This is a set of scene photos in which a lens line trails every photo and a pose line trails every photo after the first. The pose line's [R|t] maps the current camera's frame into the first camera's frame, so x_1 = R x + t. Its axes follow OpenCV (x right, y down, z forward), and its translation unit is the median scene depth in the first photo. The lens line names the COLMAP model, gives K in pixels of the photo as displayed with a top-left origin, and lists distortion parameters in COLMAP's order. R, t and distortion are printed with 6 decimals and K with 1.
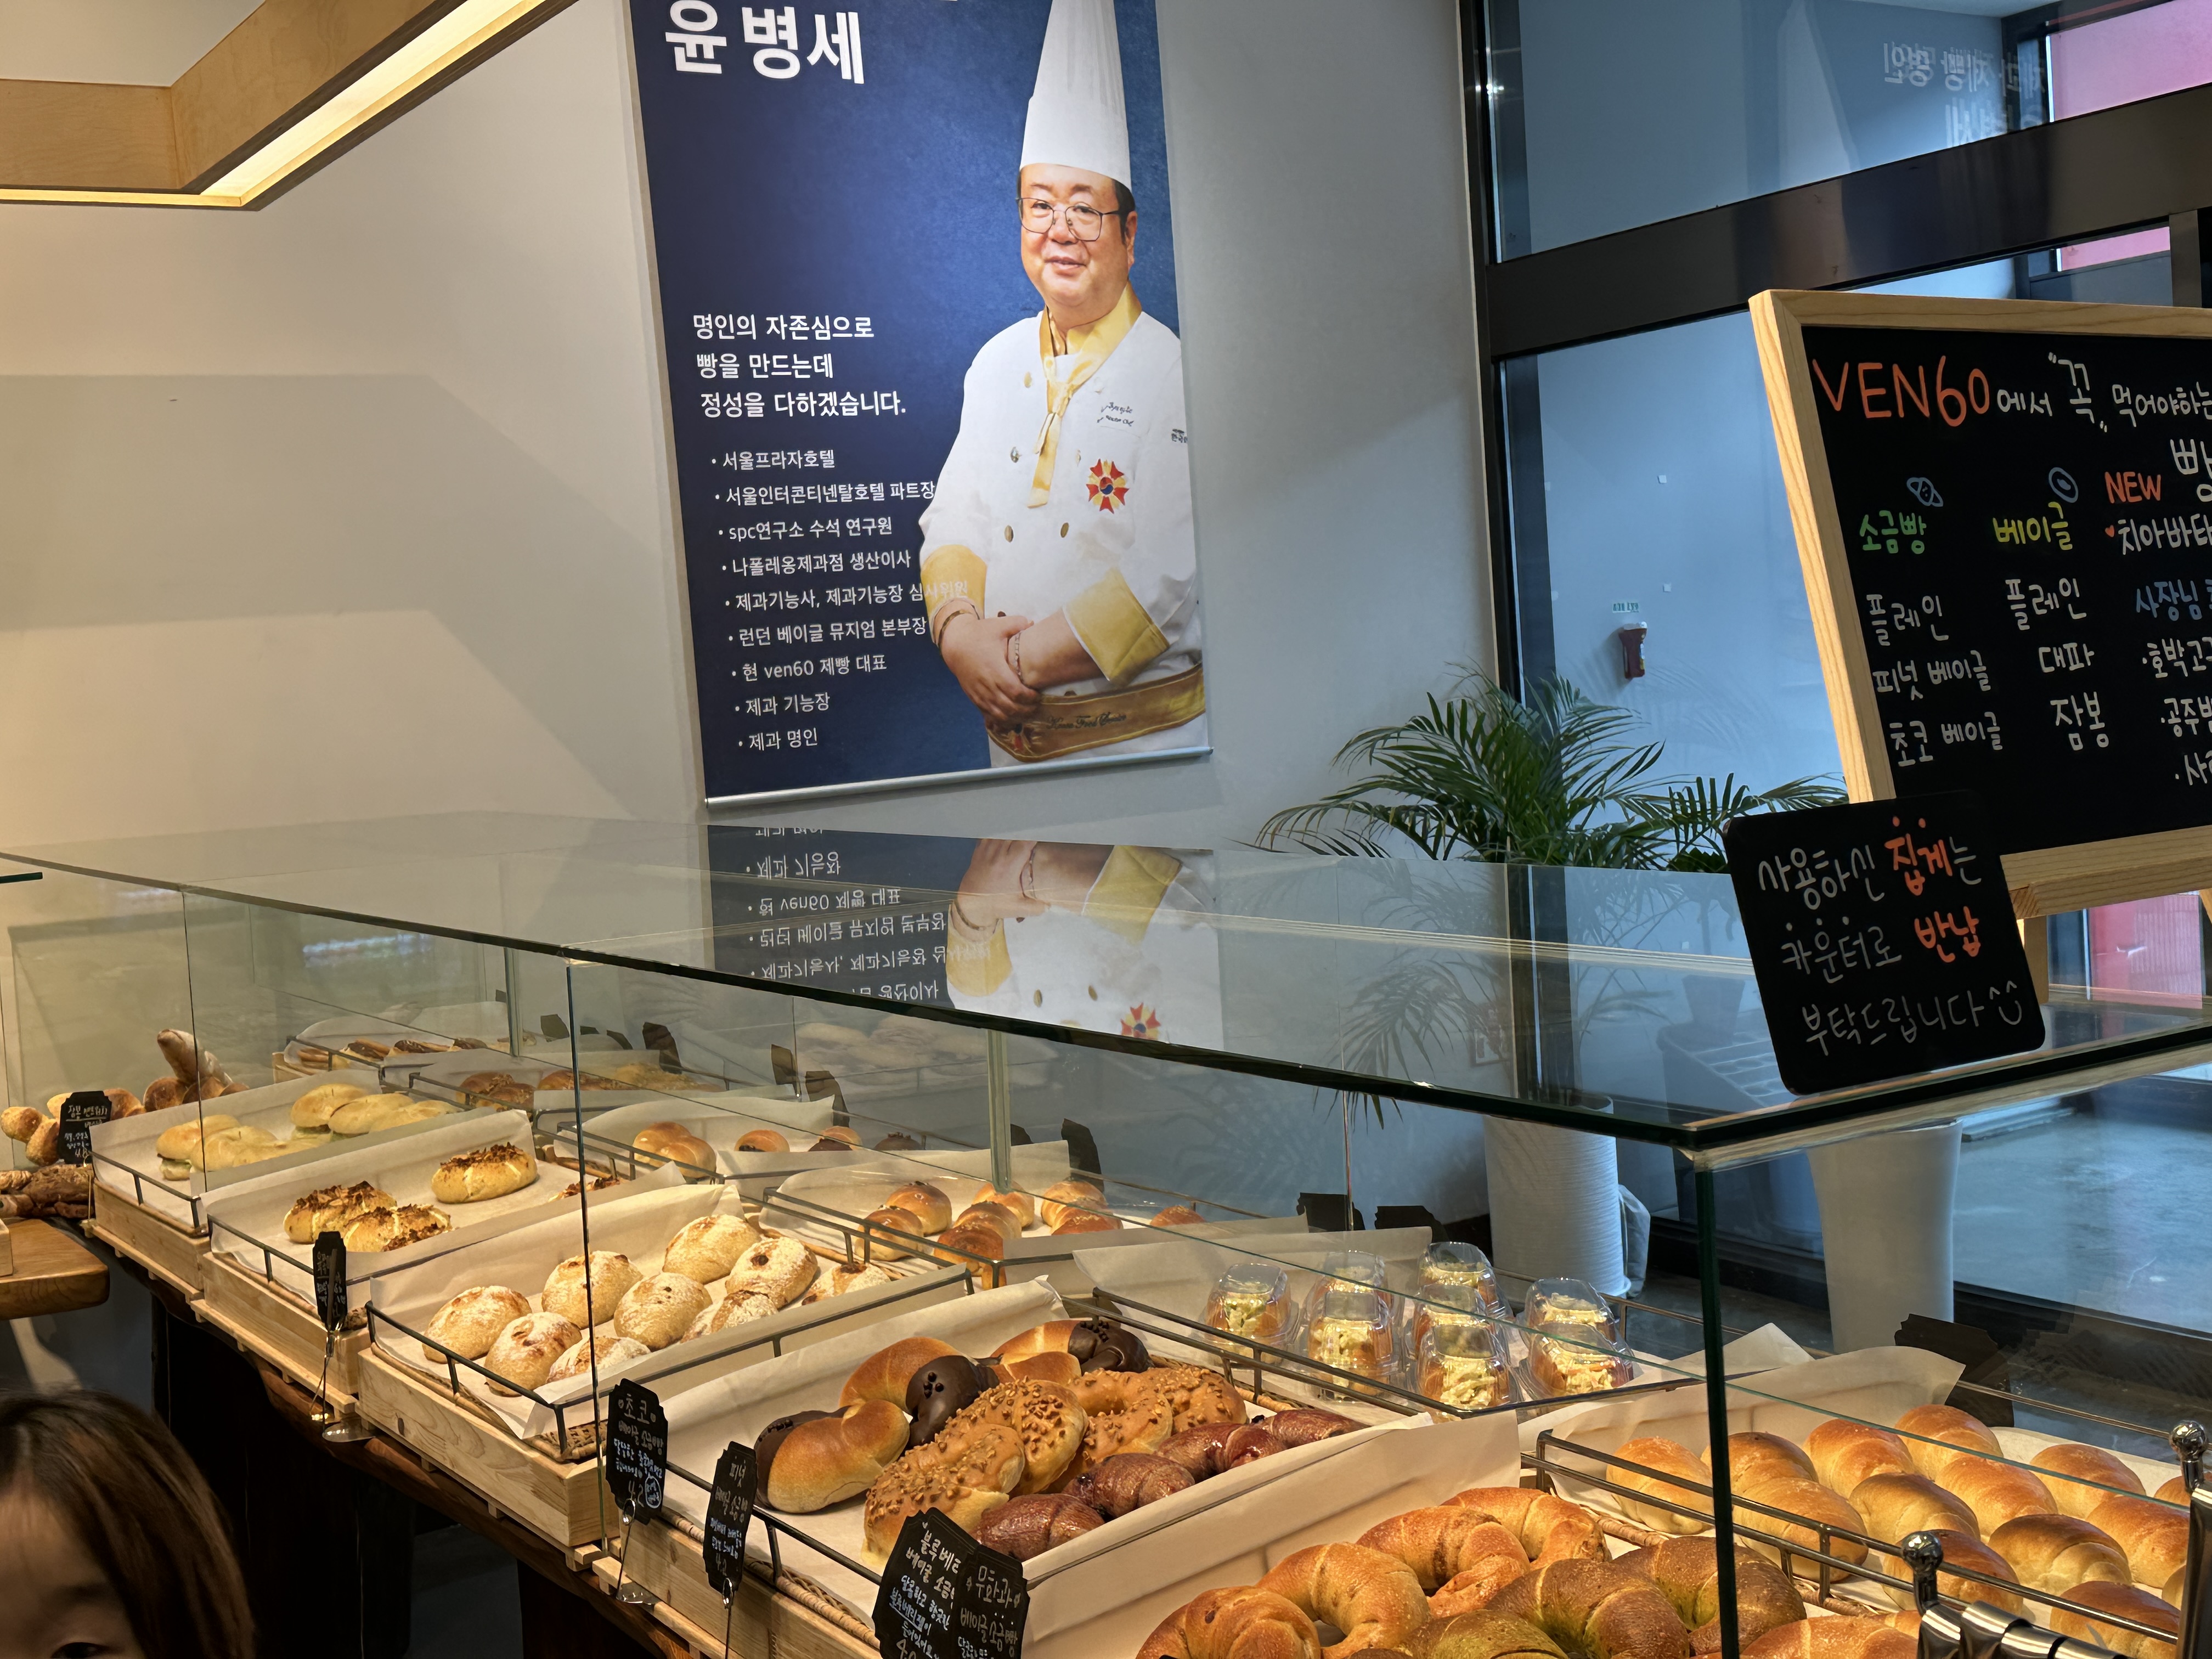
lens RADIAL K [[2619.1, 0, 1100.5], [0, 2619.1, 811.7], [0, 0, 1]] dist [0.100593, 0.000000]
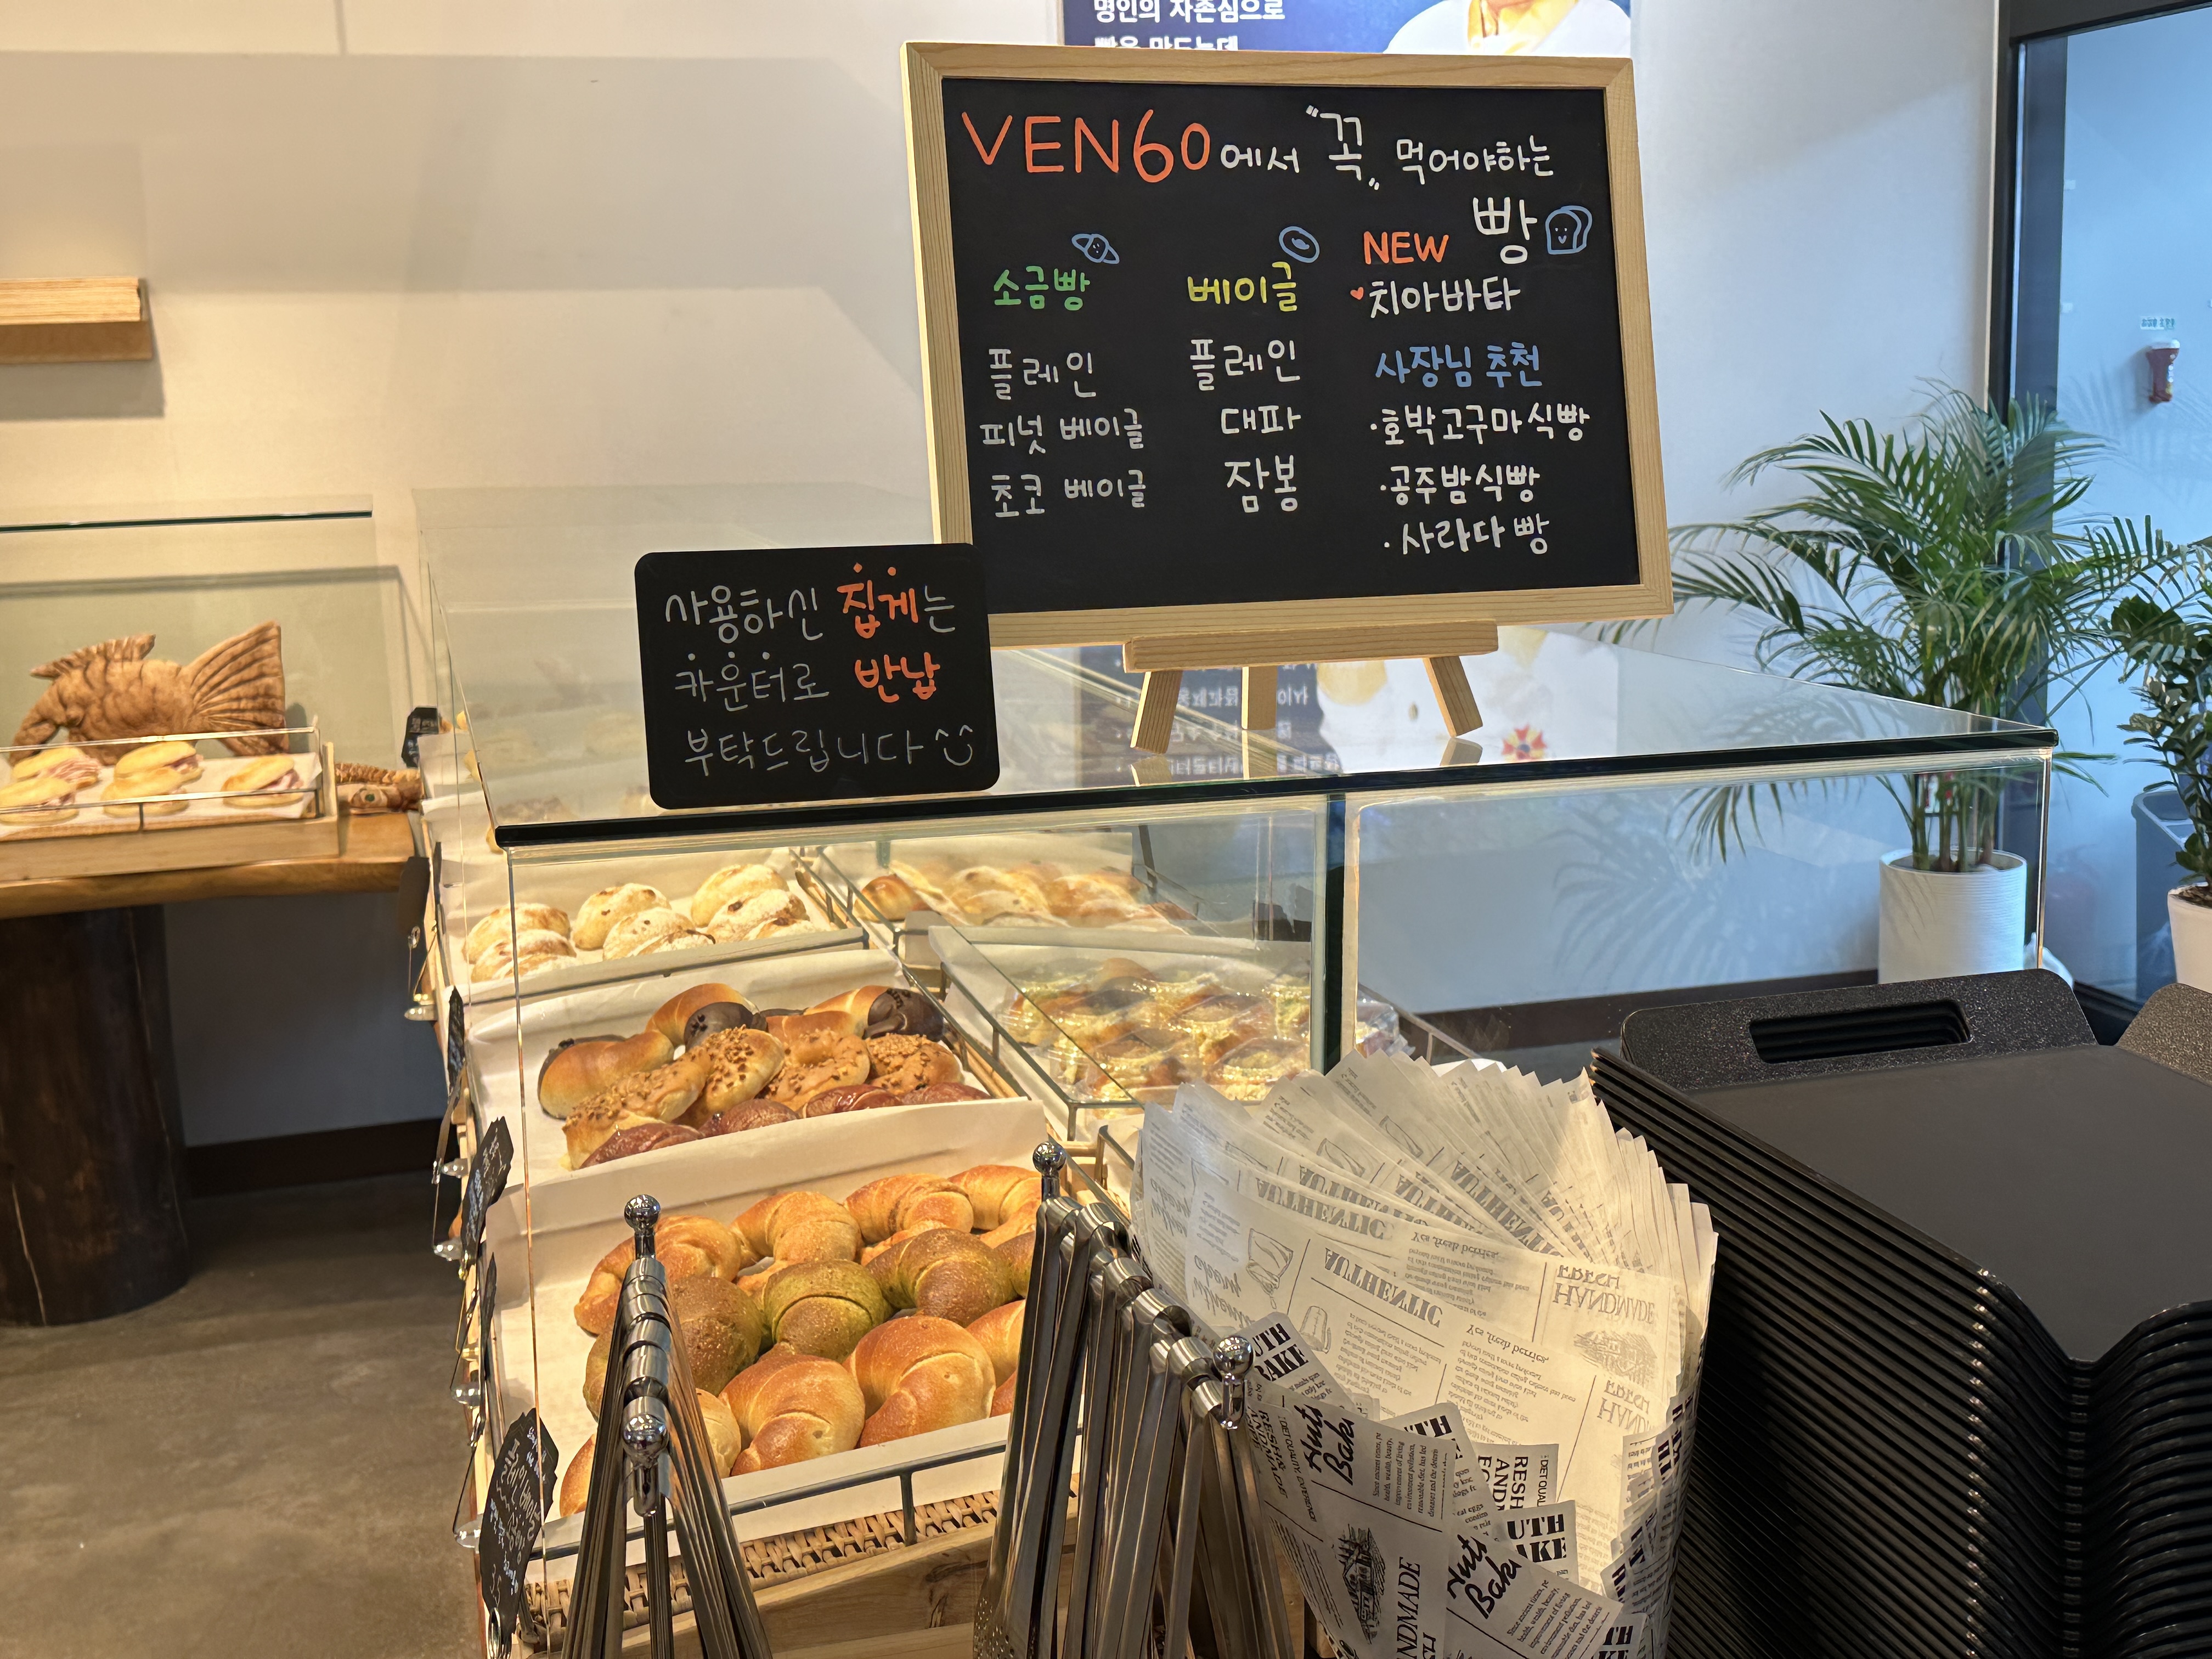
lens RADIAL K [[2619.1, 0, 1040.6], [0, 2619.1, 835.0], [0, 0, 1]] dist [0.100593, 0.000000]
pose [[0.949537, 0.098453, -0.297804, 0.597390], [-0.059556, 0.988780, 0.136994, -0.033590], [0.307950, -0.112345, 0.944746, 0.006844]]
